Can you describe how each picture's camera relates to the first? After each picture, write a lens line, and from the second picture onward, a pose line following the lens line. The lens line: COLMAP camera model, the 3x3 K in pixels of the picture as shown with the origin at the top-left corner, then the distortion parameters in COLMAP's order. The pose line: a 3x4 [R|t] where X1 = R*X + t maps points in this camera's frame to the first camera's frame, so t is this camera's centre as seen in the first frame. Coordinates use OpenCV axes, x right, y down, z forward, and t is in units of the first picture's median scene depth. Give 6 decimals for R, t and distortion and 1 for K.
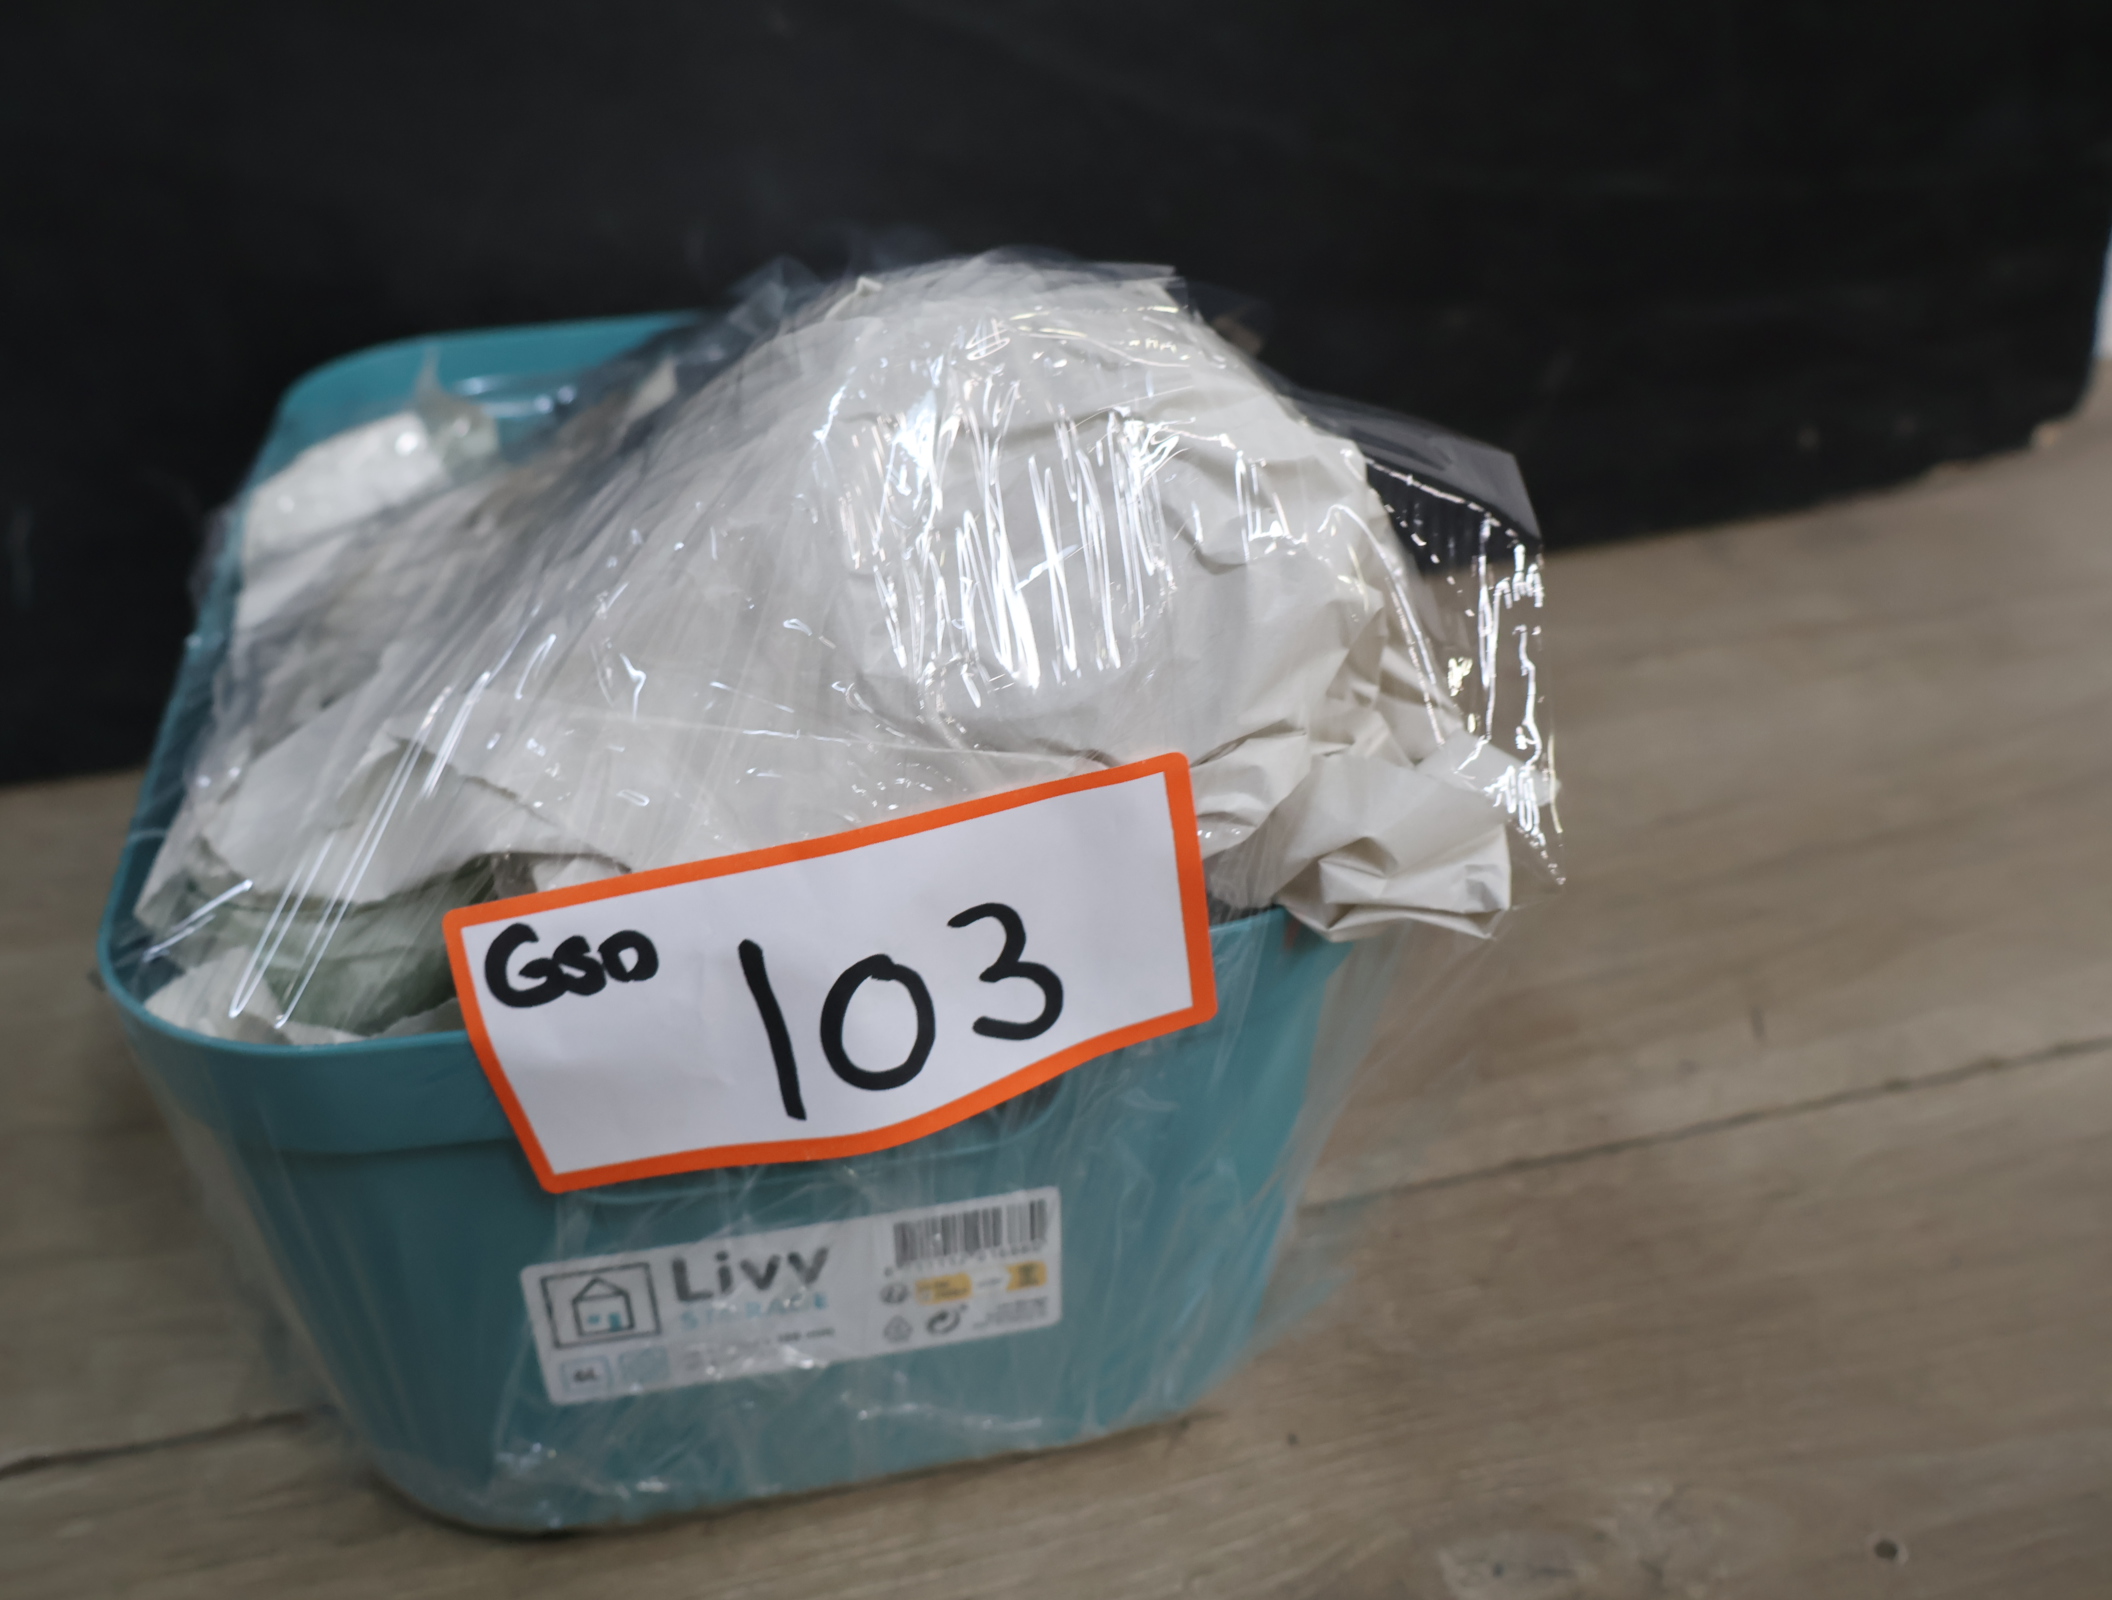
lens RADIAL K [[2050.0, 0, 1058.6], [0, 2050.0, 807.9], [0, 0, 1]] dist [0.007082, 0.000000]
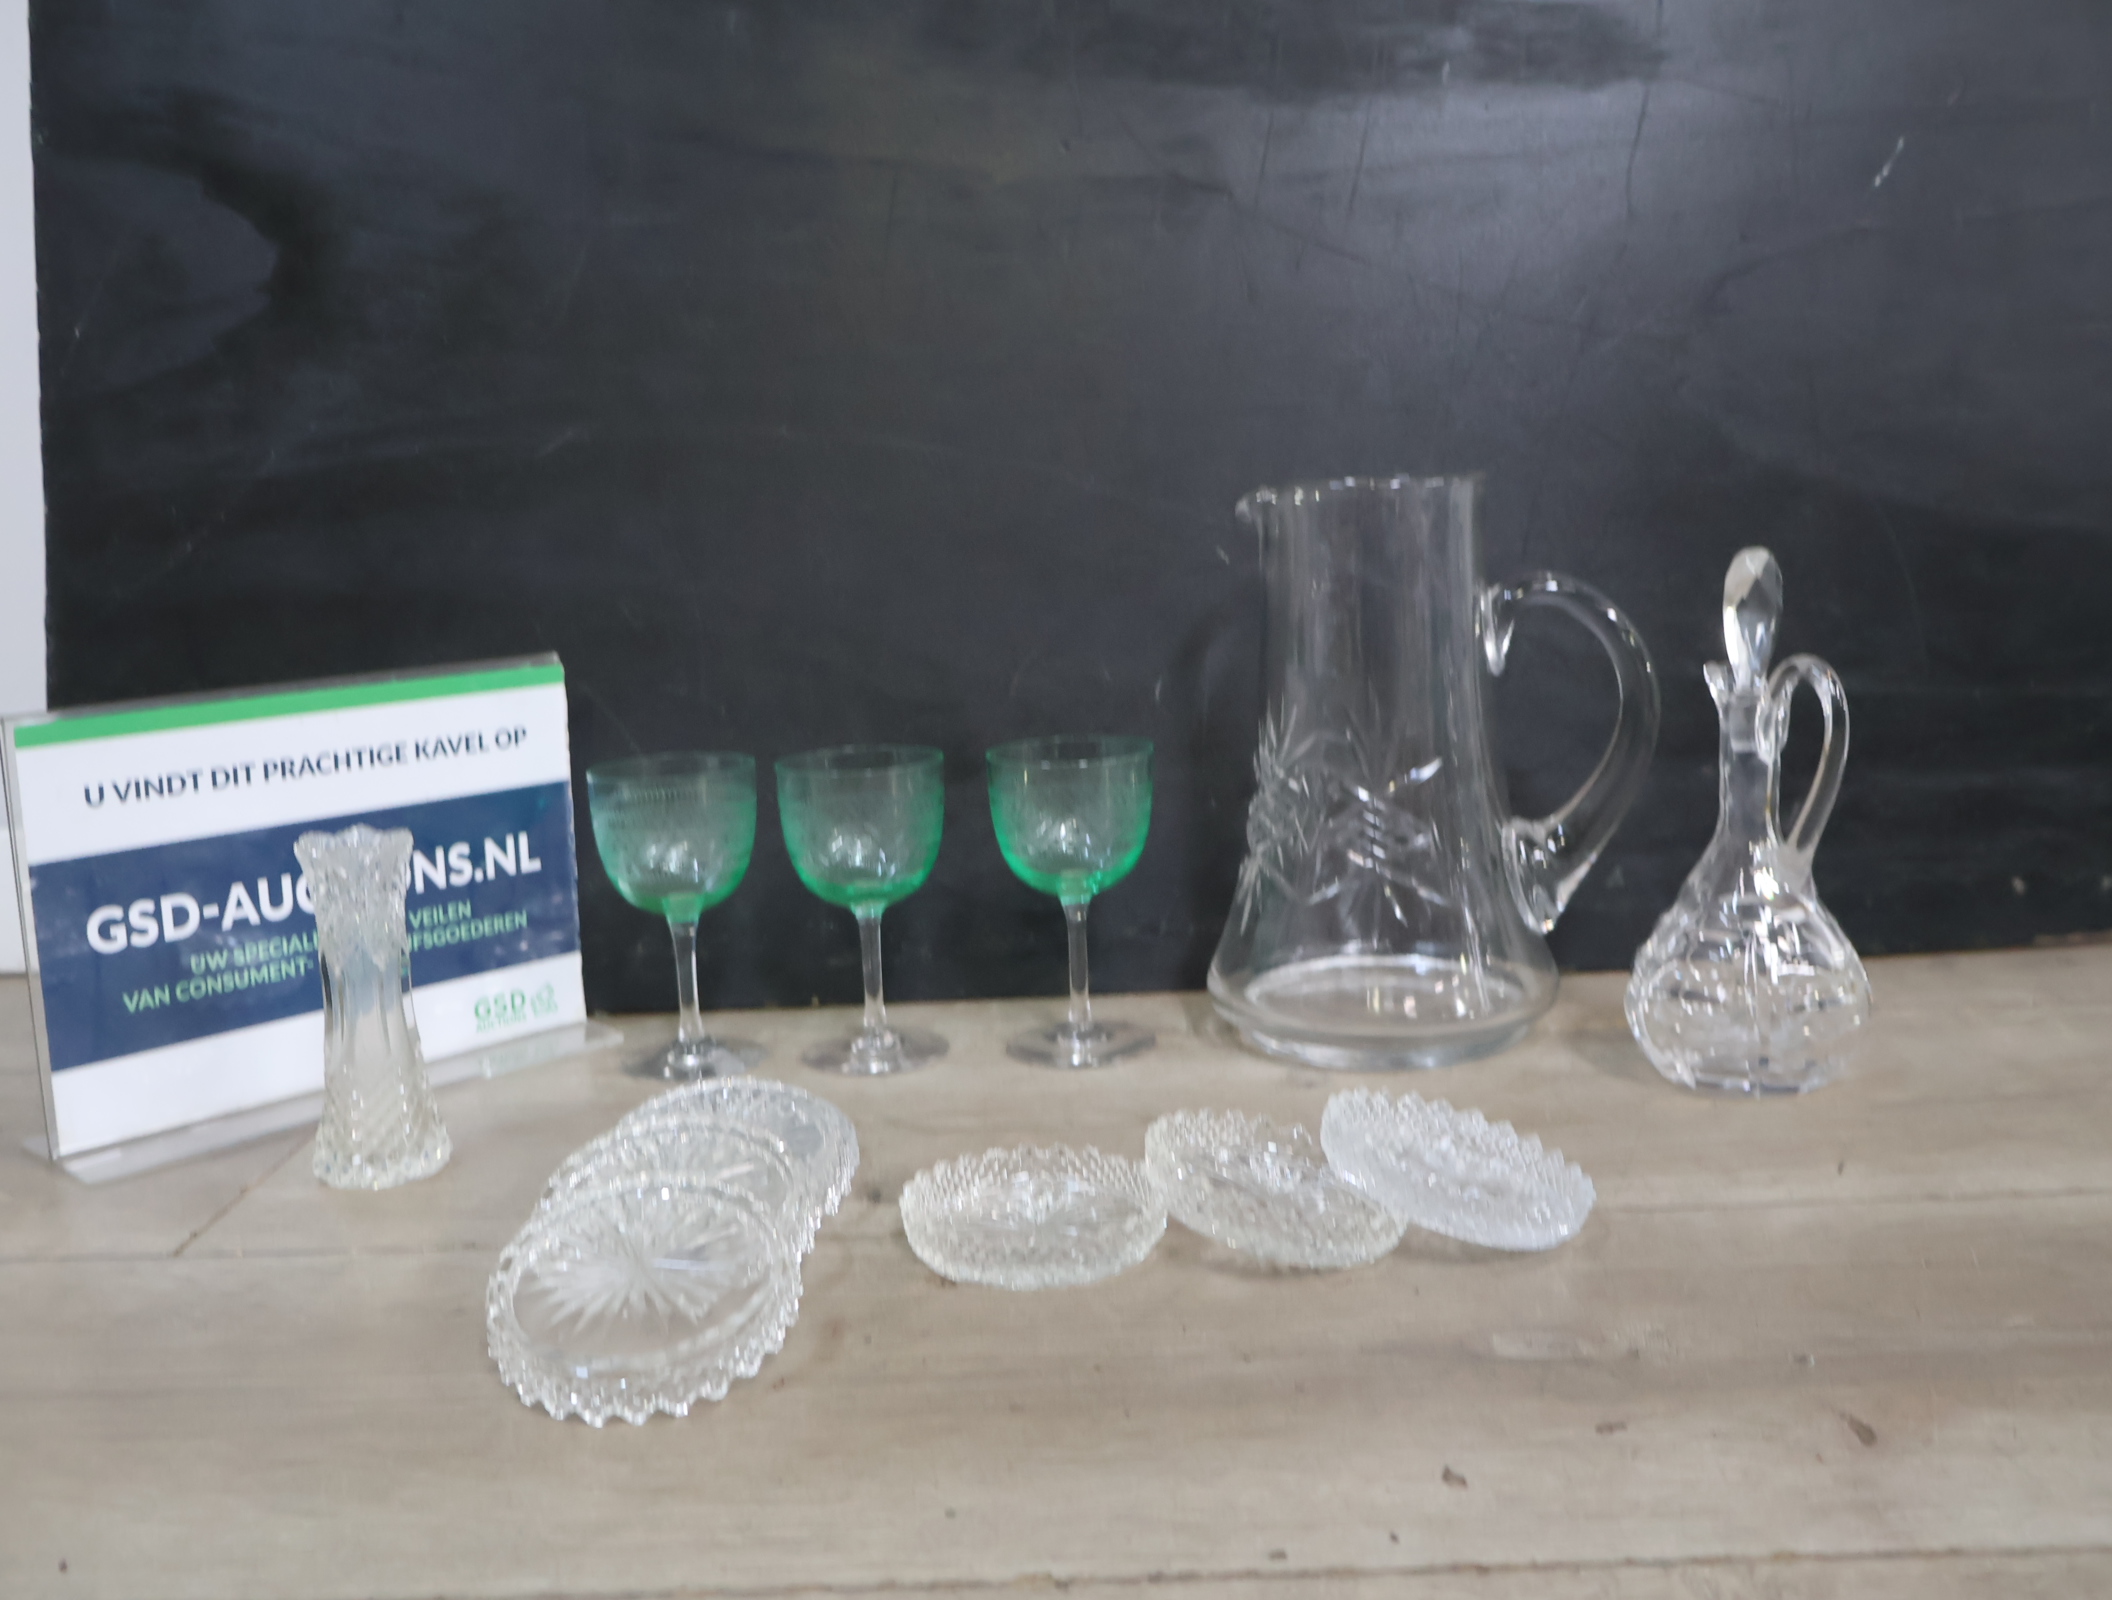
lens RADIAL K [[2050.0, 0, 1058.1], [0, 2050.0, 807.8], [0, 0, 1]] dist [0.007082, 0.000000]
pose [[0.960786, 0.023471, -0.276296, 0.321360], [-0.122387, 0.930001, -0.346583, 0.633970], [0.248821, 0.366807, 0.896405, -0.661971]]
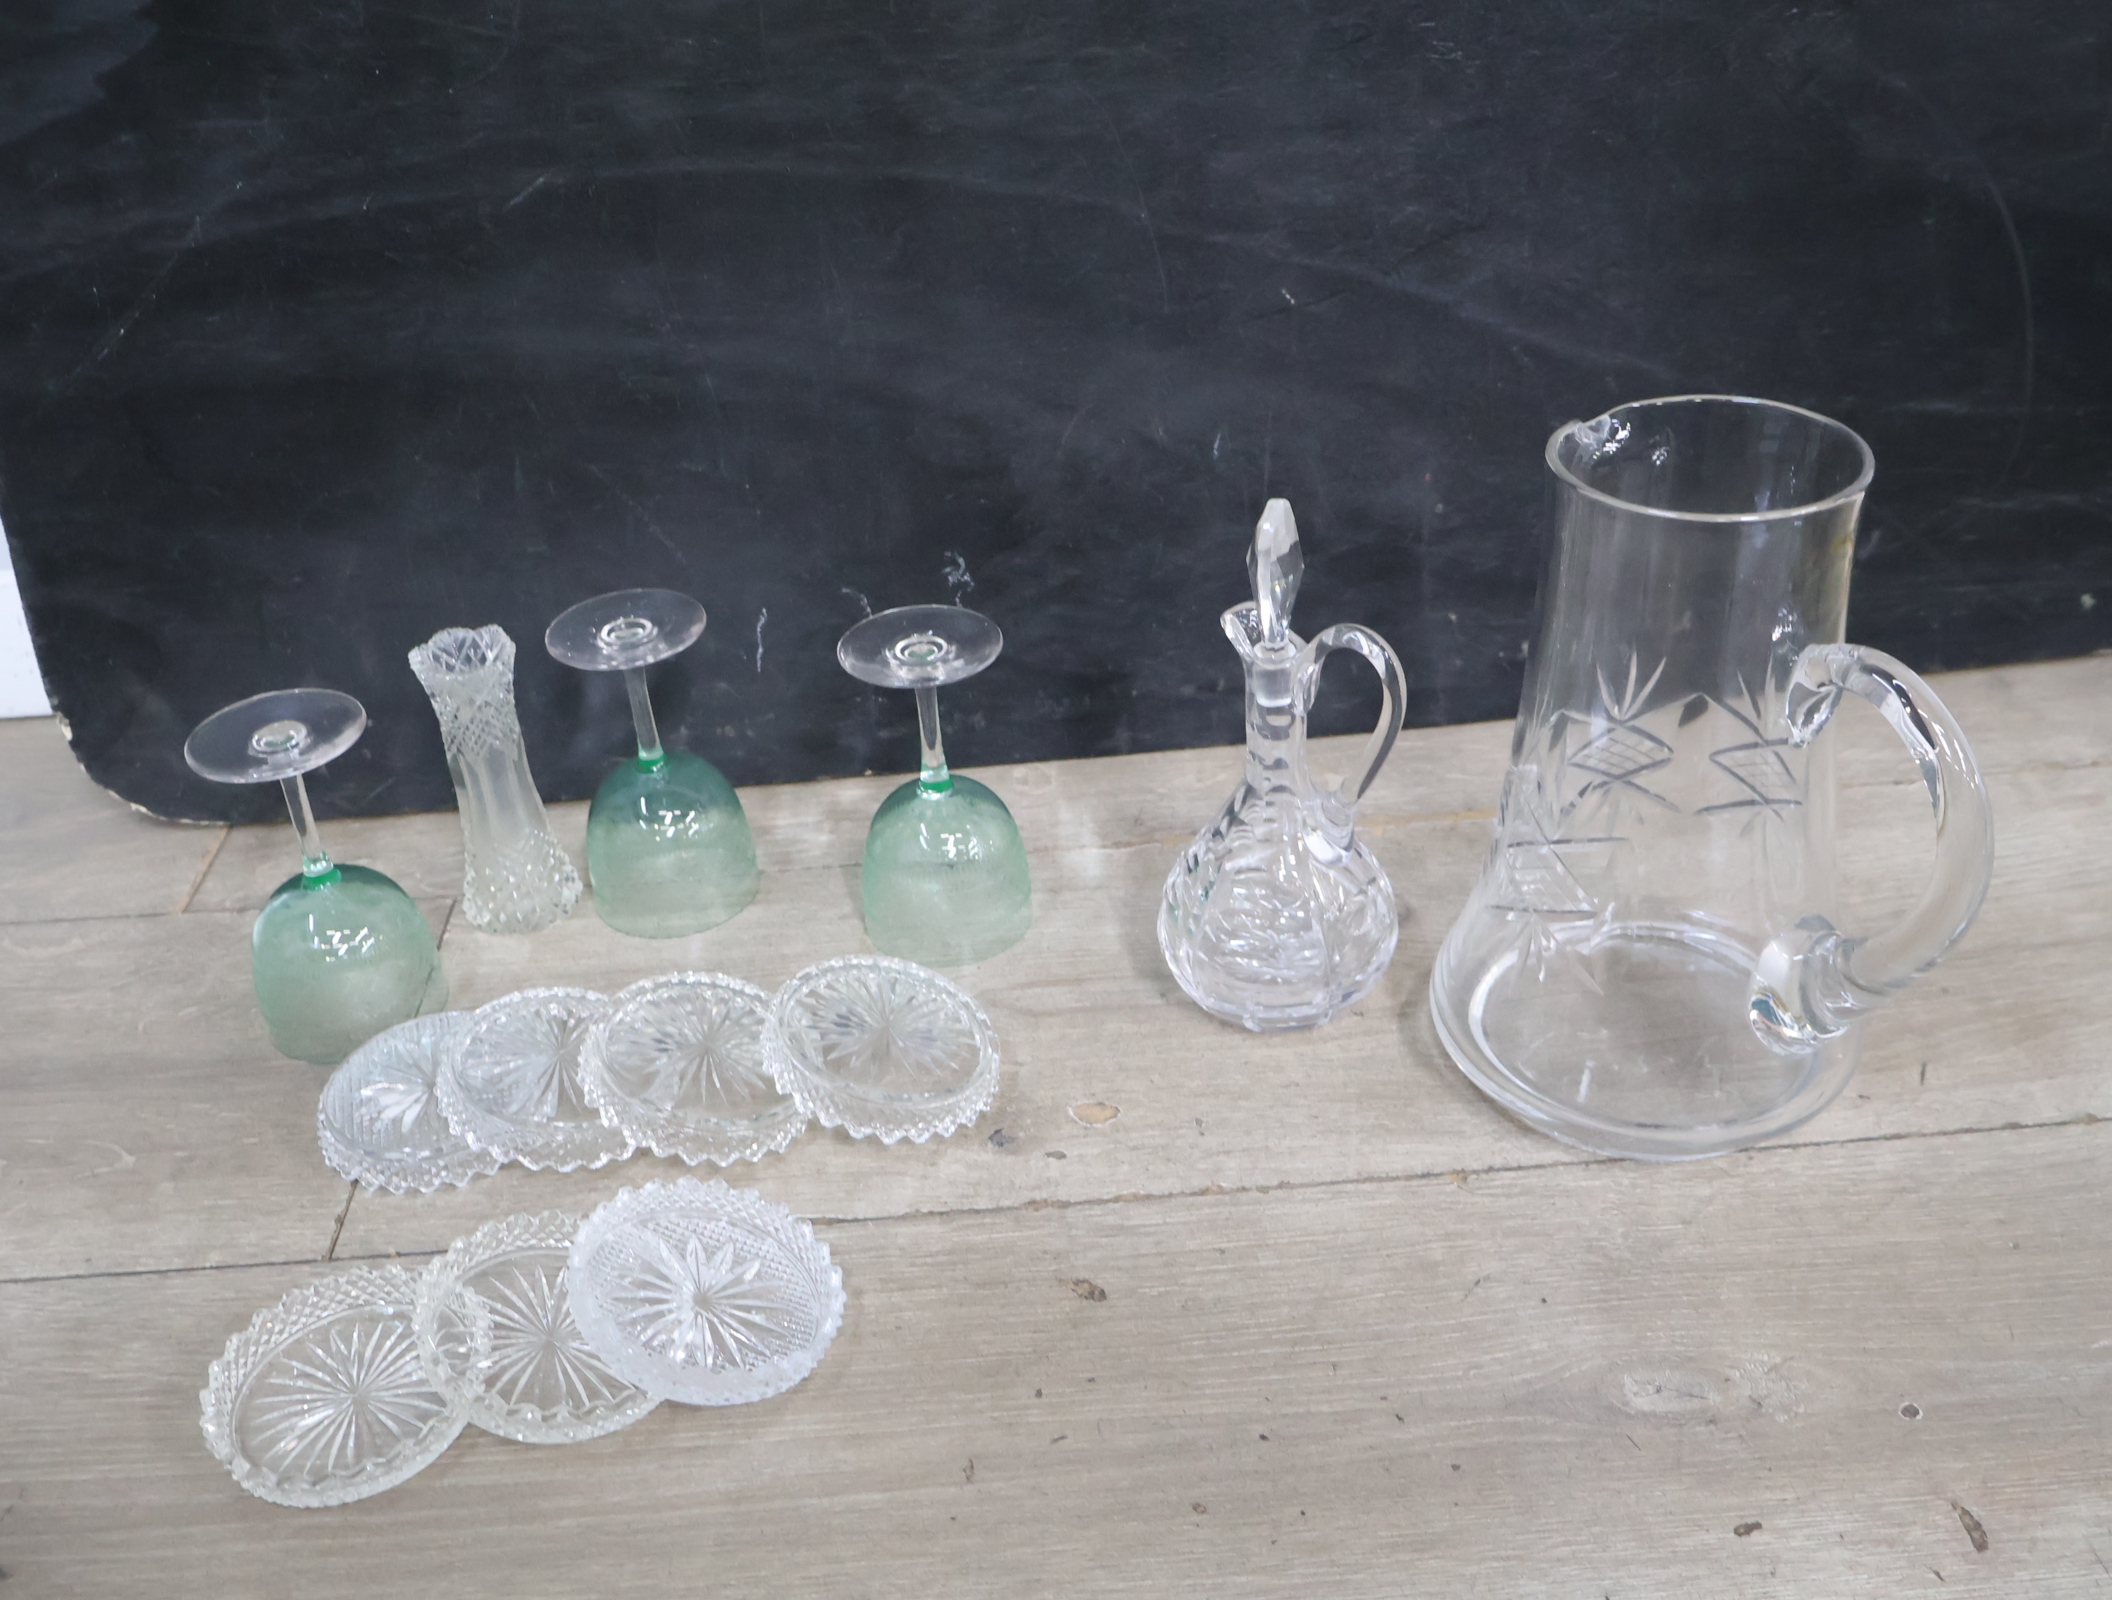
lens RADIAL K [[2050.0, 0, 1061.6], [0, 2050.0, 812.6], [0, 0, 1]] dist [0.007082, 0.000000]
pose [[0.975727, 0.080101, -0.203815, 0.050105], [-0.072274, 0.996343, 0.045574, -0.145292], [0.206720, -0.029737, 0.977948, -0.773131]]
